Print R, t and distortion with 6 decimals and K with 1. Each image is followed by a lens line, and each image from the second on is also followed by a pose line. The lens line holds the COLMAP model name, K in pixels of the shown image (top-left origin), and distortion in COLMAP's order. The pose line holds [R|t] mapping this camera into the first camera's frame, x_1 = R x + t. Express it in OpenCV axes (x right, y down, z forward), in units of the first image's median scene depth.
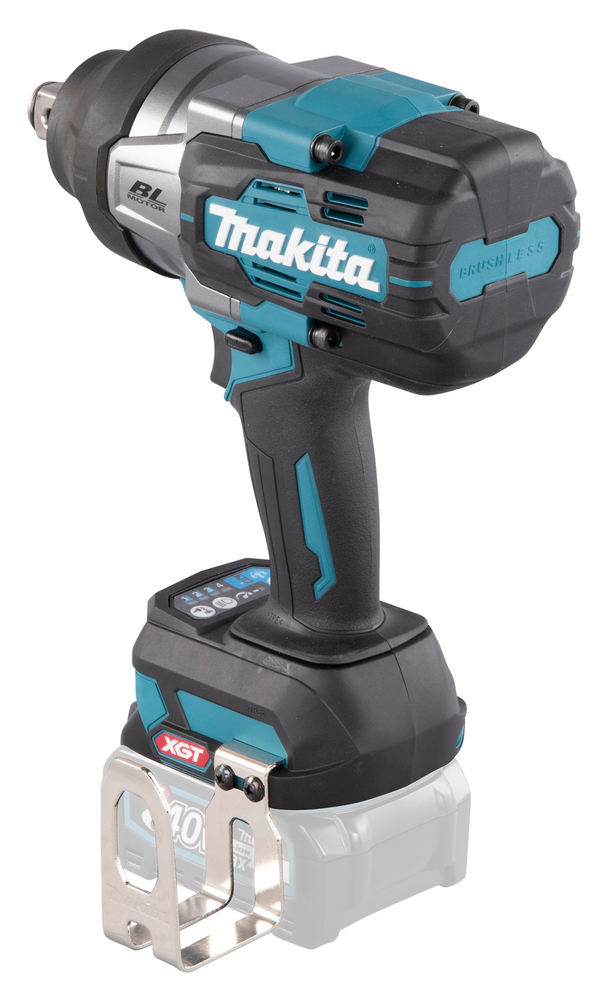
lens RADIAL K [[1917.9, 0, 300.3], [0, 1917.9, 502.4], [0, 0, 1]] dist [0.049324, 0.000000]
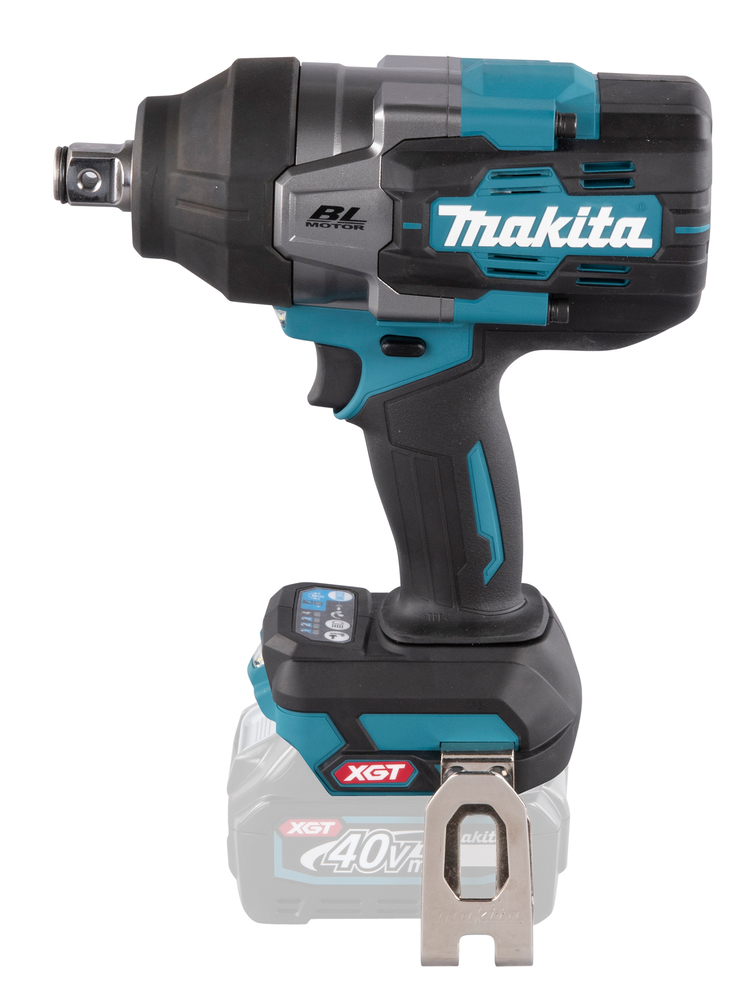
lens RADIAL K [[1921.9, 0, 378.6], [0, 1921.9, 496.4], [0, 0, 1]] dist [0.034691, 0.000000]
pose [[0.920360, -0.260126, 0.292014, -0.411267], [0.264132, 0.964126, 0.026360, -0.044642], [-0.288395, 0.052869, 0.956051, 0.058730]]
